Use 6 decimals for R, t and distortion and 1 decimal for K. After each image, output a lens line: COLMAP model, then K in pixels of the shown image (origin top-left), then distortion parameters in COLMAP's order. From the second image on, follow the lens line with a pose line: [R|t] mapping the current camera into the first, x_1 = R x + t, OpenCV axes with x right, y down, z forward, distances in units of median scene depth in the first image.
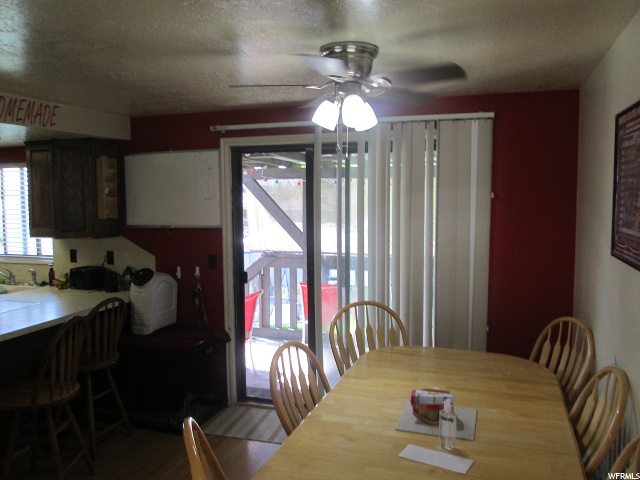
lens RADIAL K [[530.8, 0, 319.1], [0, 530.8, 237.7], [0, 0, 1]] dist [-0.042239, 0.003355]
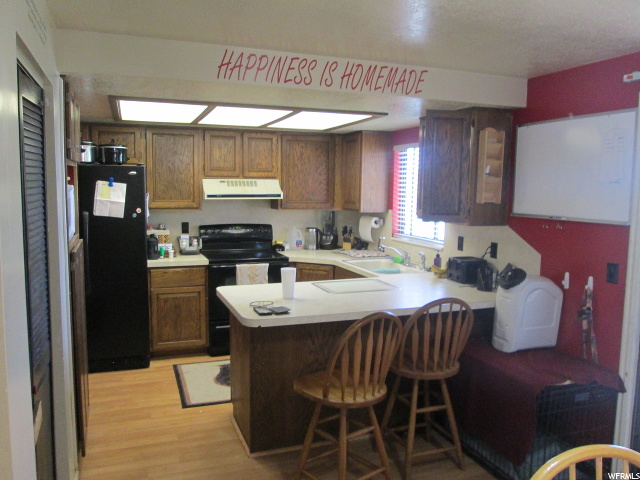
lens RADIAL K [[530.8, 0, 319.1], [0, 530.8, 237.7], [0, 0, 1]] dist [-0.042239, 0.003355]
pose [[0.626303, 0.100136, -0.773122, 0.084693], [-0.086729, 0.994510, 0.058551, -0.007633], [0.774740, 0.030382, 0.631549, 0.266128]]
